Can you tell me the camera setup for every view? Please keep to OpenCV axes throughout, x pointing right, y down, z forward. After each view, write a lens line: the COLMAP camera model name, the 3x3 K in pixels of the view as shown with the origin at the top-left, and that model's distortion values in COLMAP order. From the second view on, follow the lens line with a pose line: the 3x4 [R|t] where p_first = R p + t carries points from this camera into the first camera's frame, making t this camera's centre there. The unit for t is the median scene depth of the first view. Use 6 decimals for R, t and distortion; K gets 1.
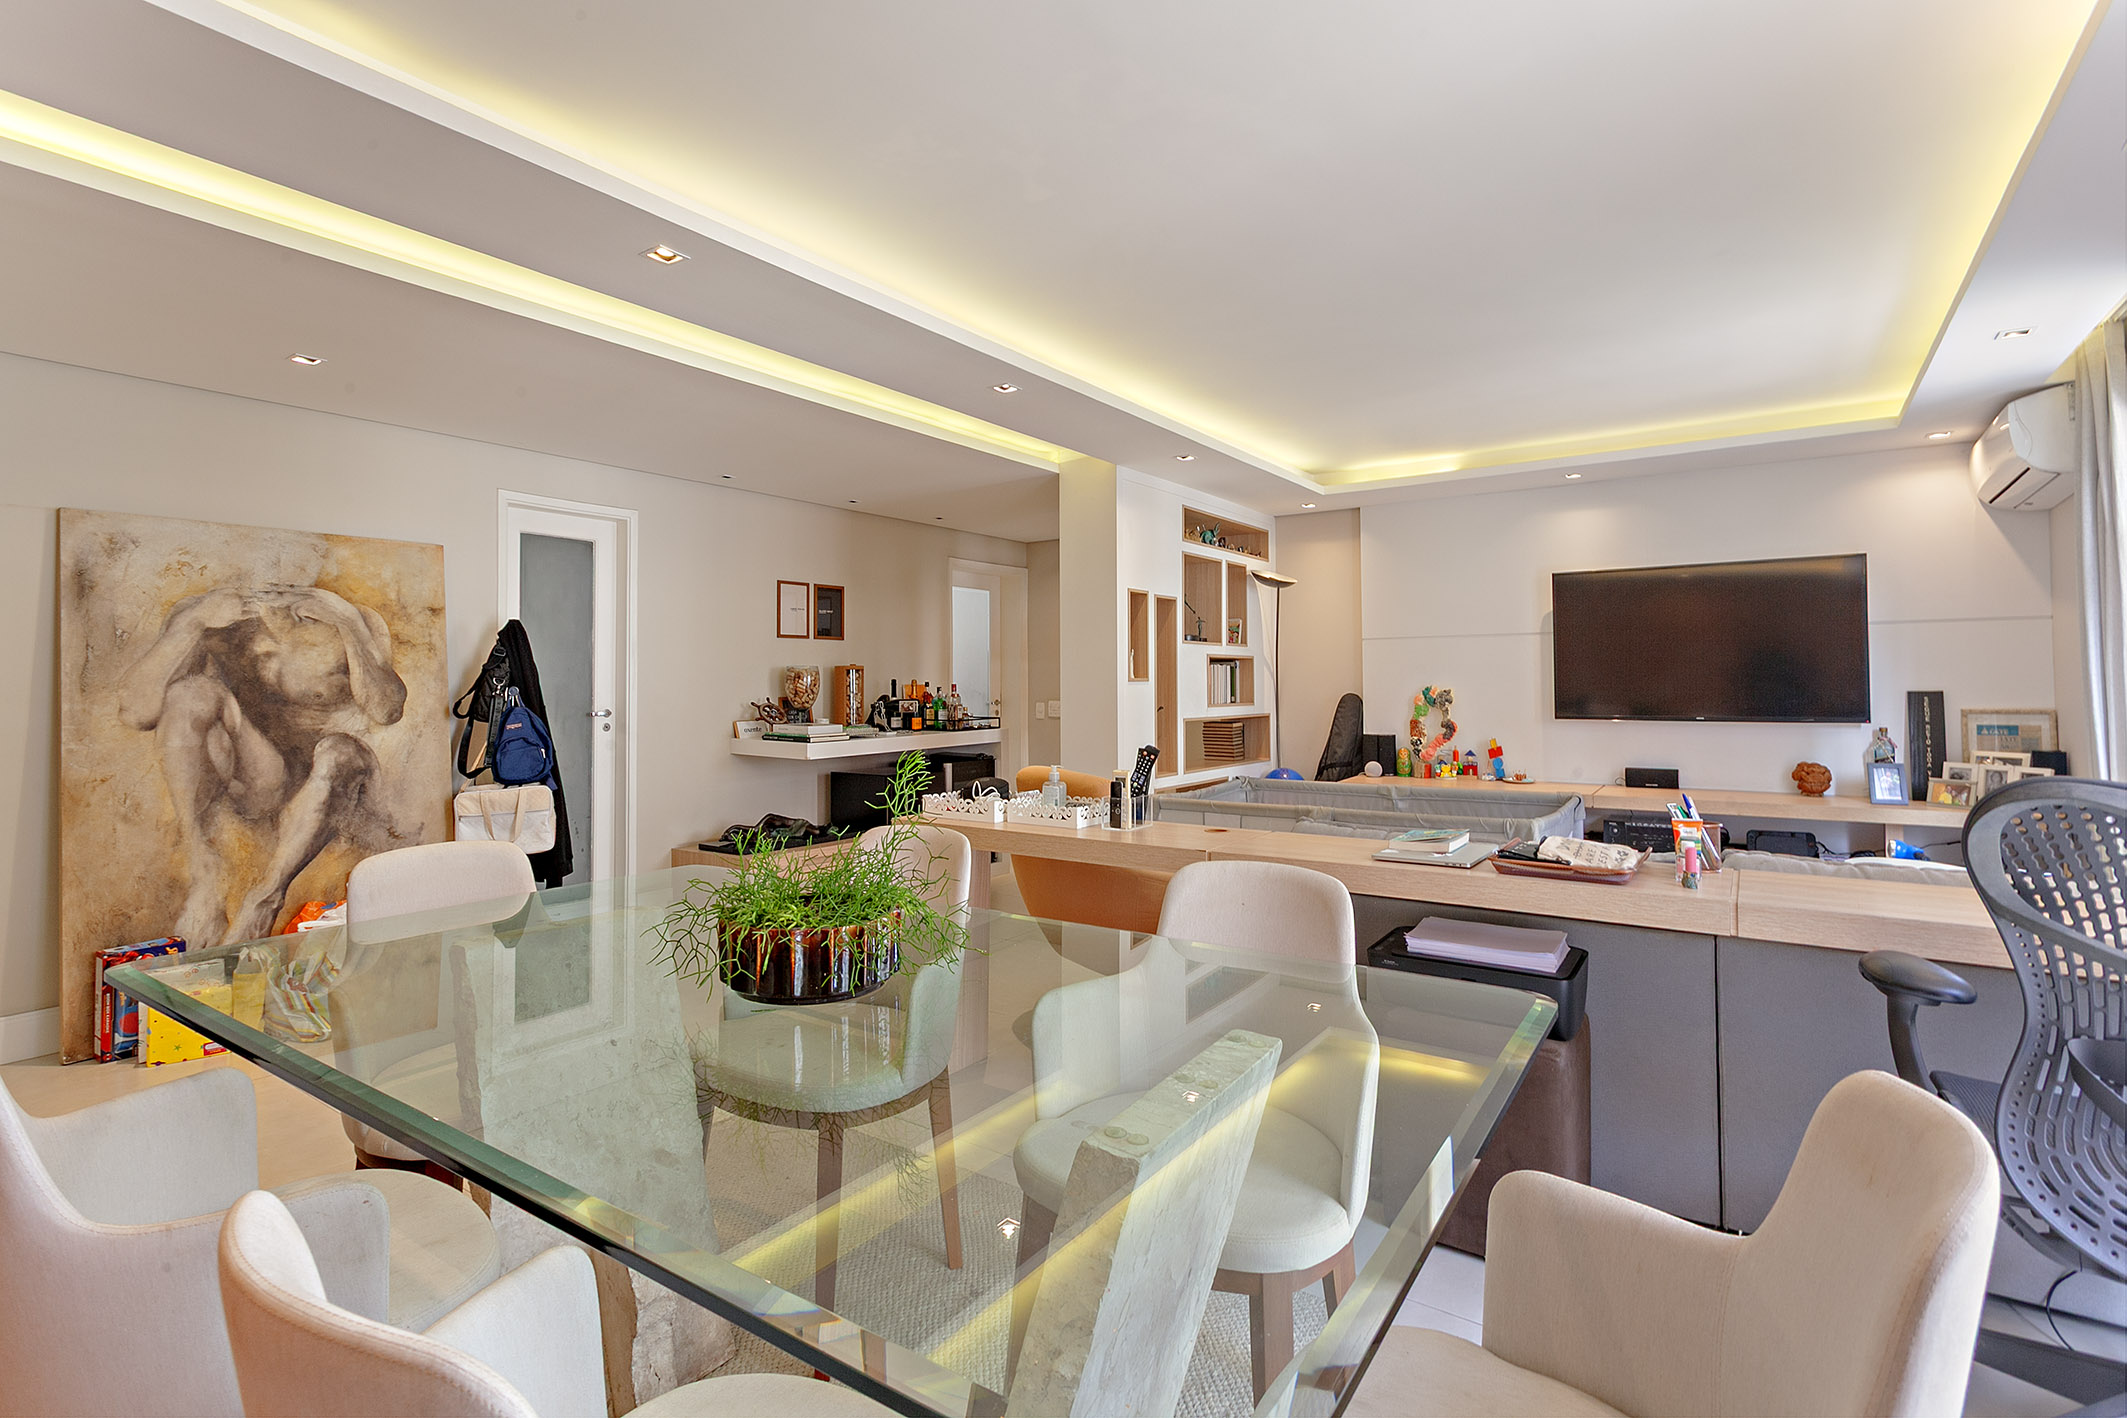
lens RADIAL K [[1027.7, 0, 1059.0], [0, 1027.7, 660.3], [0, 0, 1]] dist [-0.000900, 0.000350]
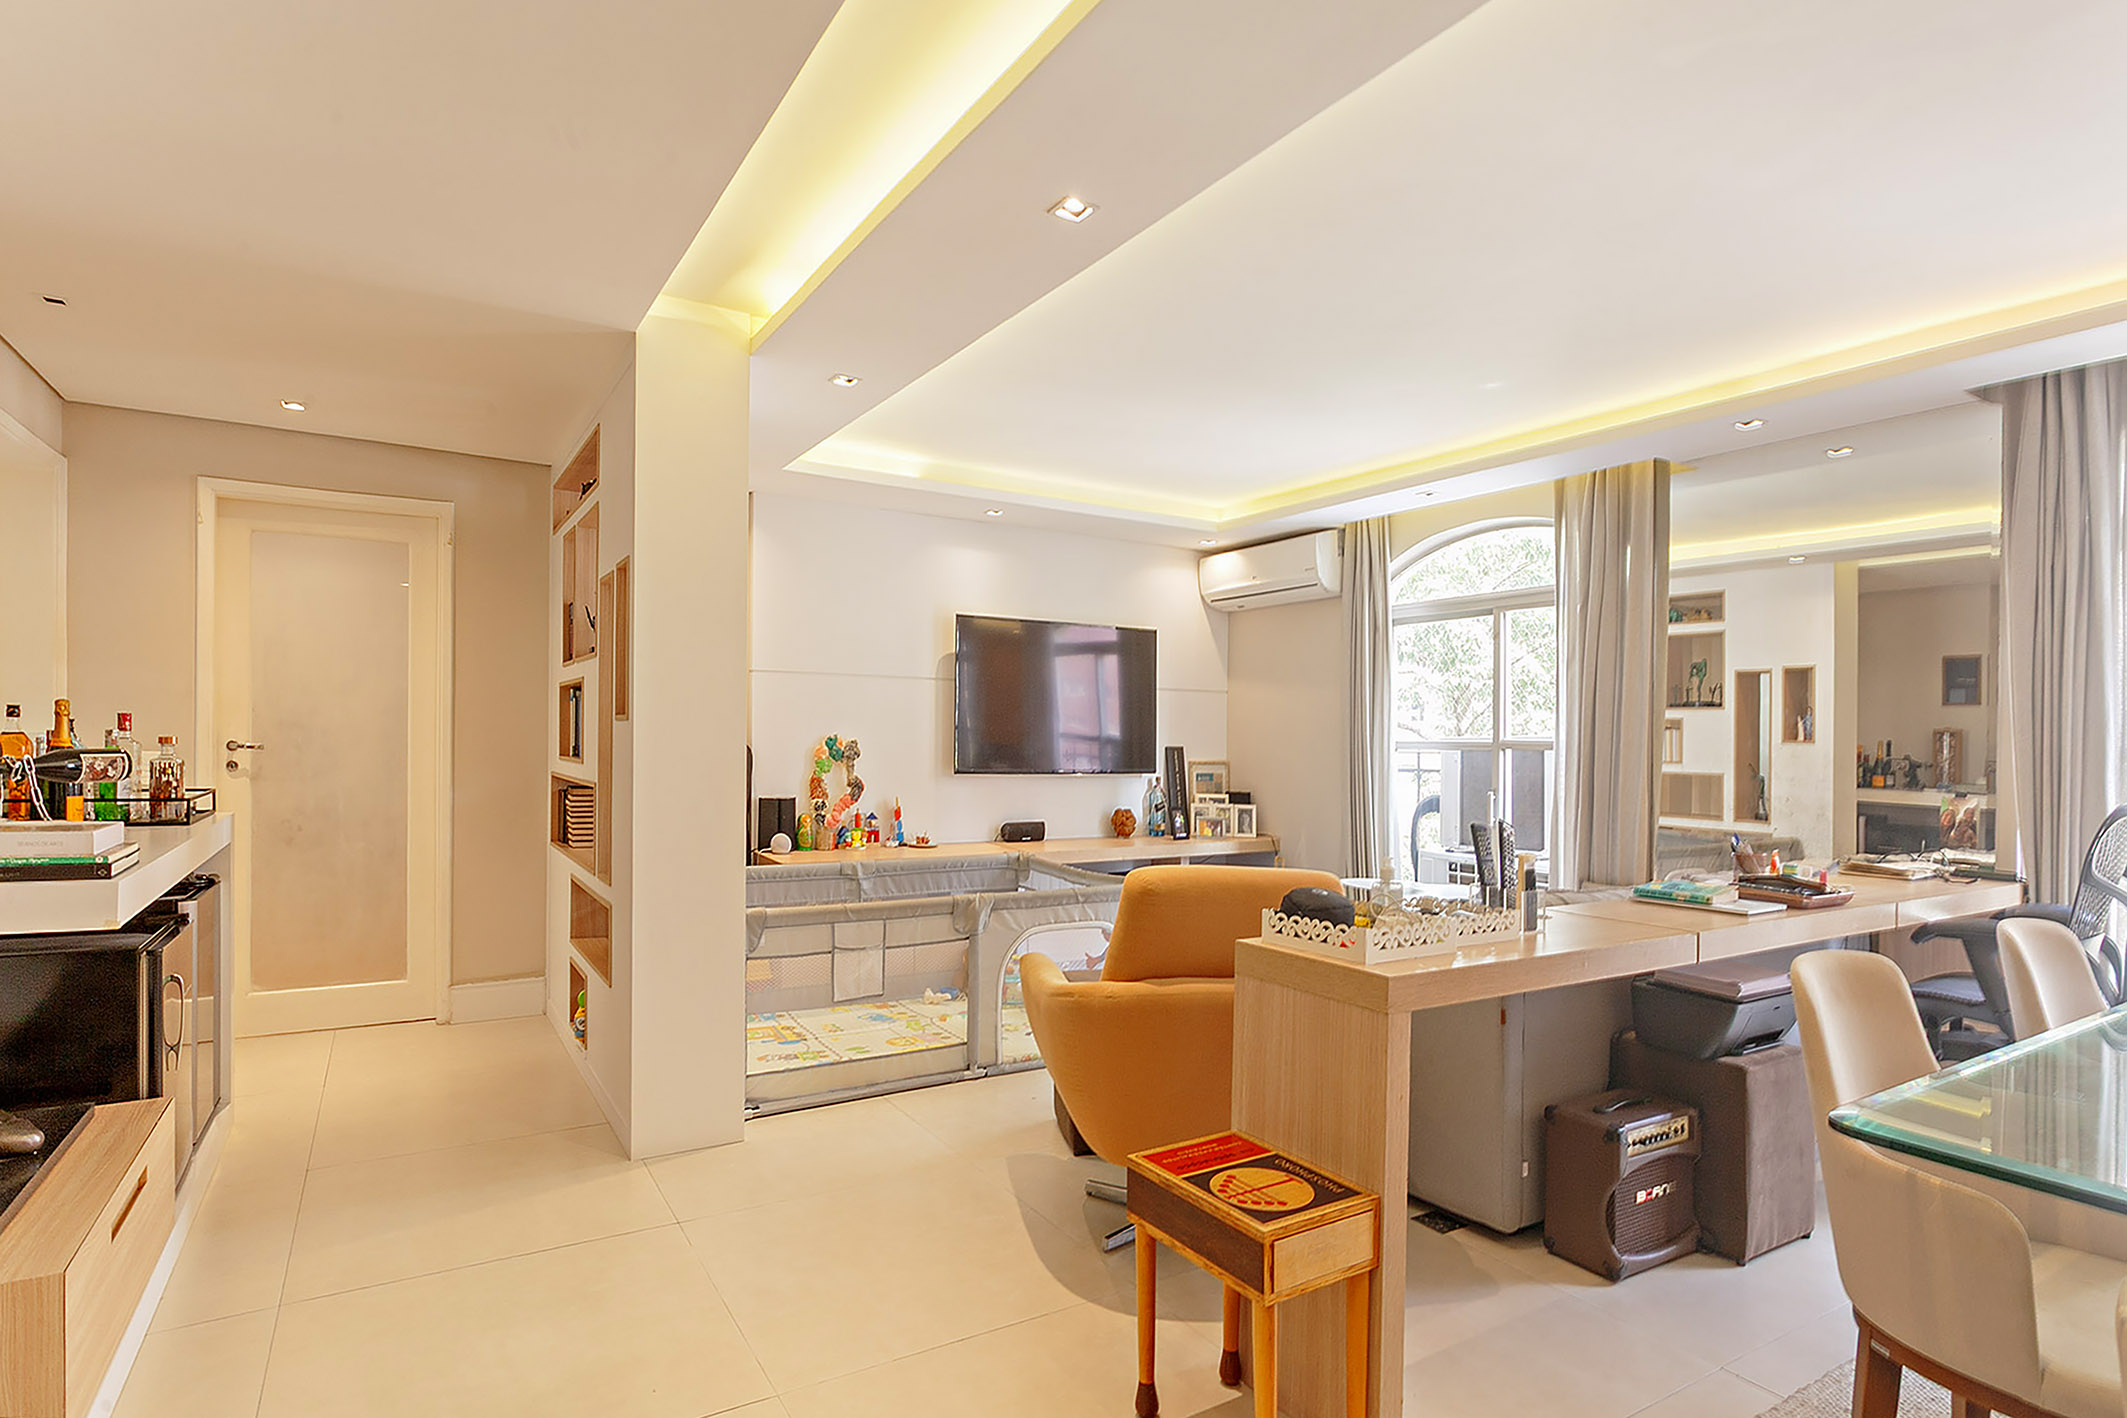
lens RADIAL K [[1113.1, 0, 1097.5], [0, 1113.1, 735.7], [0, 0, 1]] dist [0.003513, 0.001016]
pose [[0.394577, 0.014470, 0.918749, -0.496358], [-0.042649, 0.999087, 0.002582, 0.020328], [-0.917872, -0.040203, 0.394834, 0.658539]]
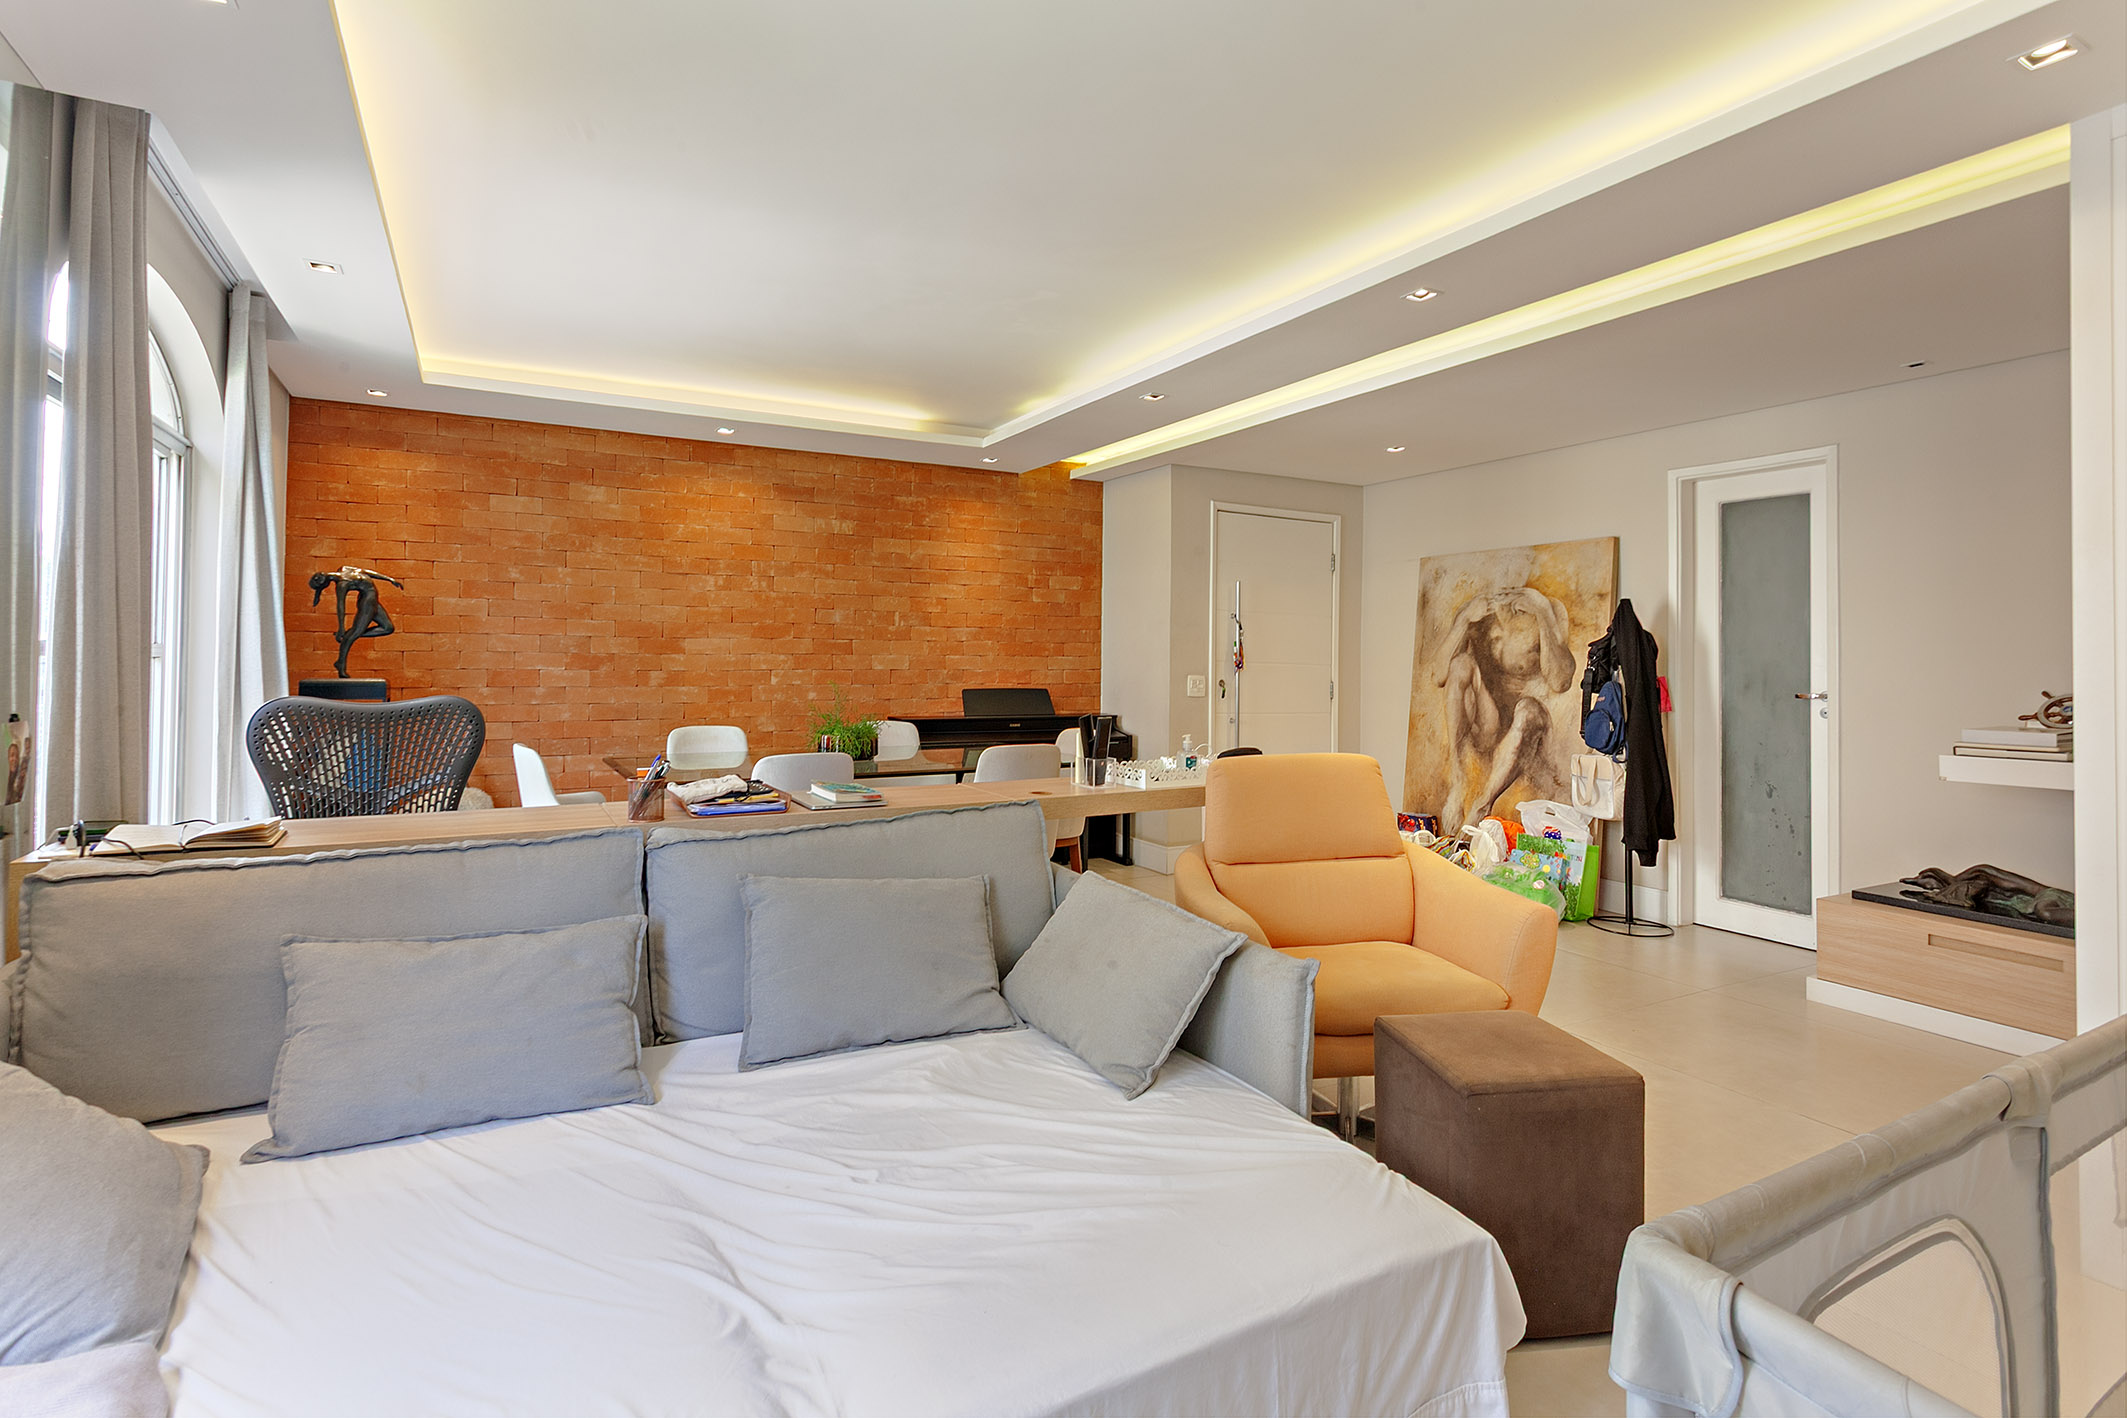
lens RADIAL K [[1027.7, 0, 1059.0], [0, 1027.7, 660.3], [0, 0, 1]] dist [-0.000900, 0.000350]
pose [[-0.452531, 0.000069, -0.891748, 0.725347], [0.014663, 0.999865, -0.007364, 0.024526], [0.891628, -0.016408, -0.452471, 1.038400]]
